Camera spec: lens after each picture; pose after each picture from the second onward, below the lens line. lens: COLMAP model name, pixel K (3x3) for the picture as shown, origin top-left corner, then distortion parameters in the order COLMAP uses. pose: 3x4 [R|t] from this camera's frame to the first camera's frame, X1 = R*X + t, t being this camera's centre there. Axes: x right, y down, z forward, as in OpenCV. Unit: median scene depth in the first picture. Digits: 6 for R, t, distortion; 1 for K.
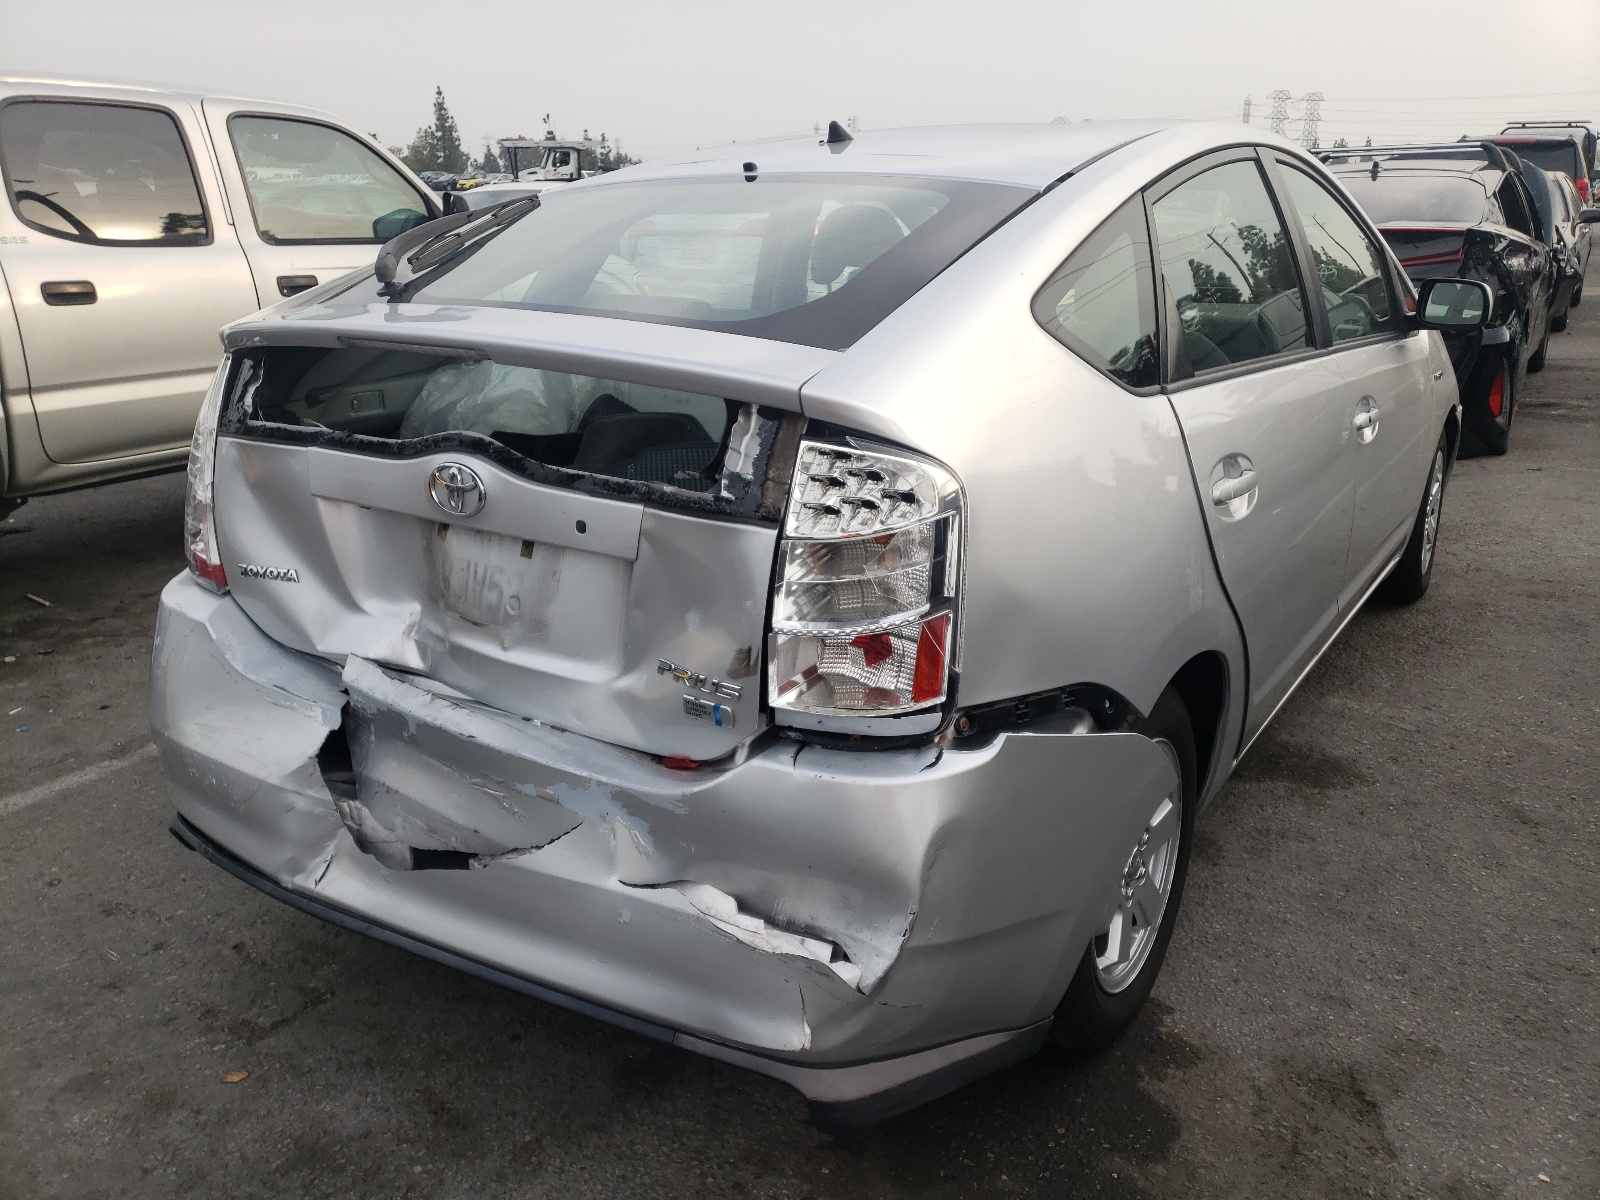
lens RADIAL K [[1227.2, 0, 800.0], [0, 1227.2, 600.0], [0, 0, 1]] dist [0.078161, -0.078464]
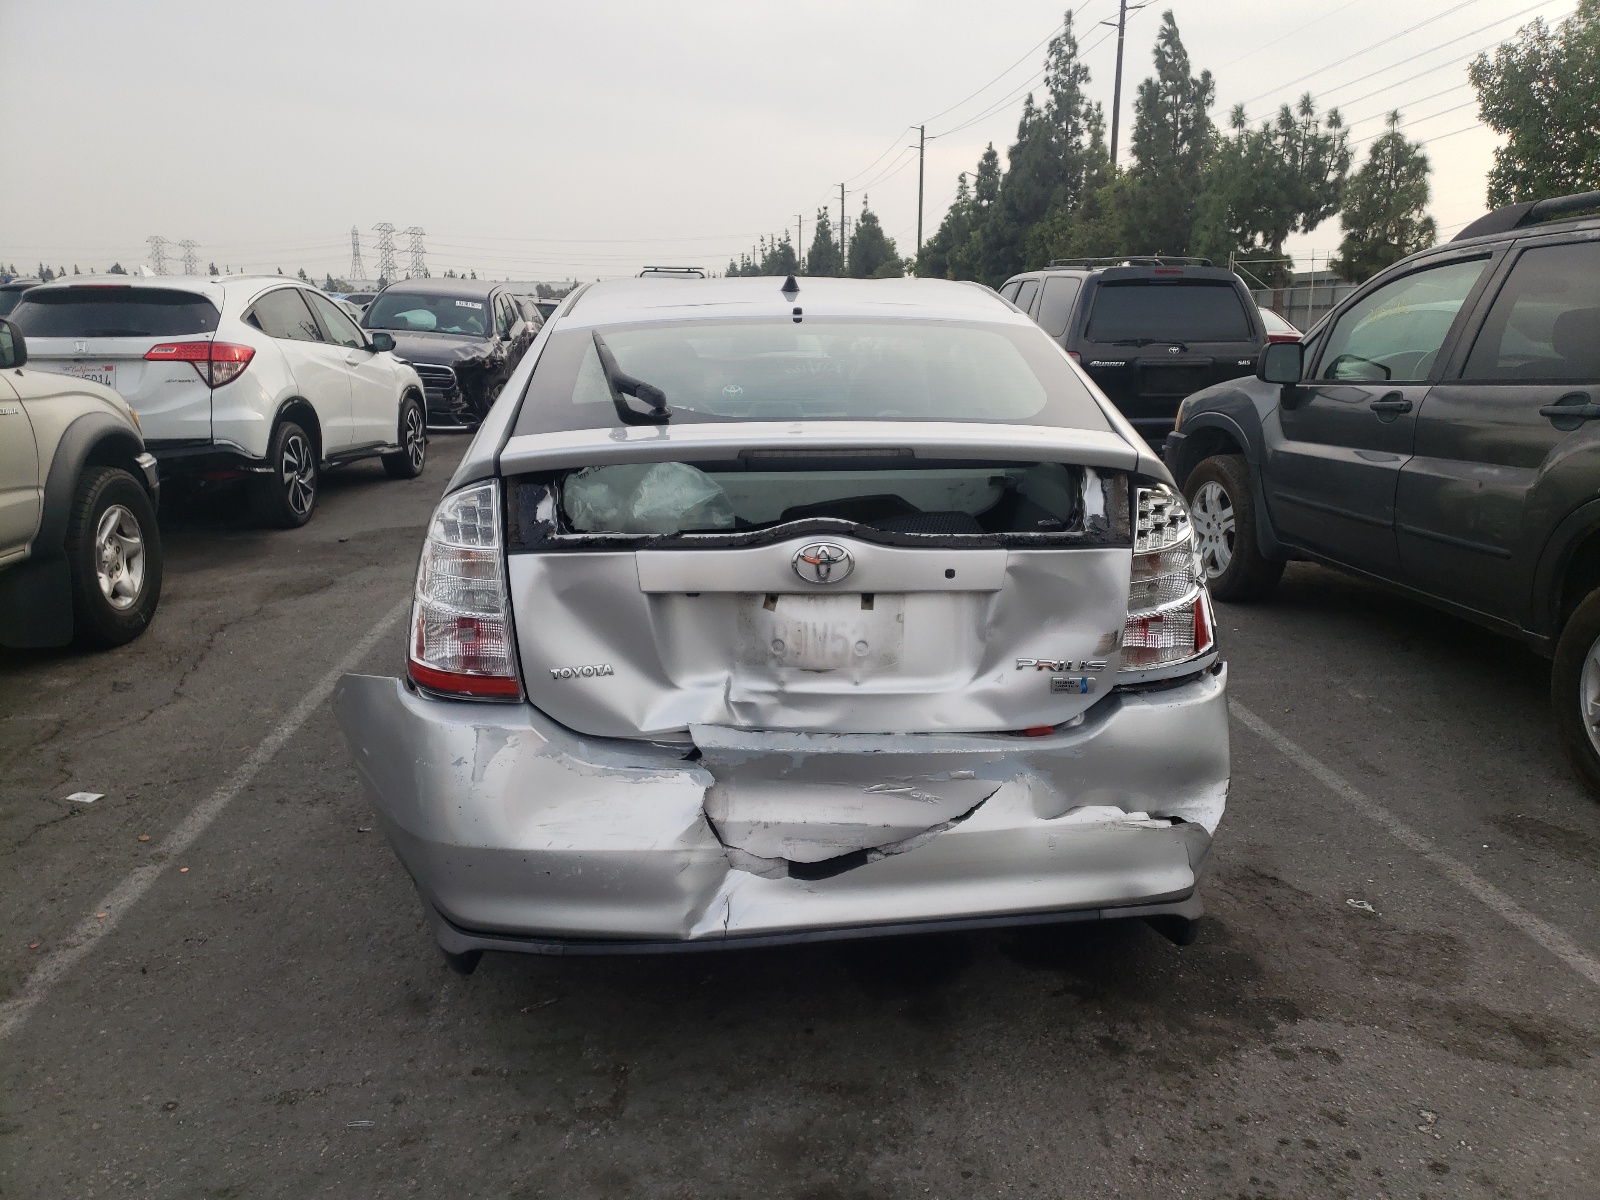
lens RADIAL K [[1227.2, 0, 800.0], [0, 1227.2, 600.0], [0, 0, 1]] dist [0.078161, -0.078464]
pose [[0.789959, -0.124553, 0.600376, -1.047605], [0.179221, 0.983294, -0.031822, -0.015994], [-0.586383, 0.132738, 0.799084, 0.015499]]
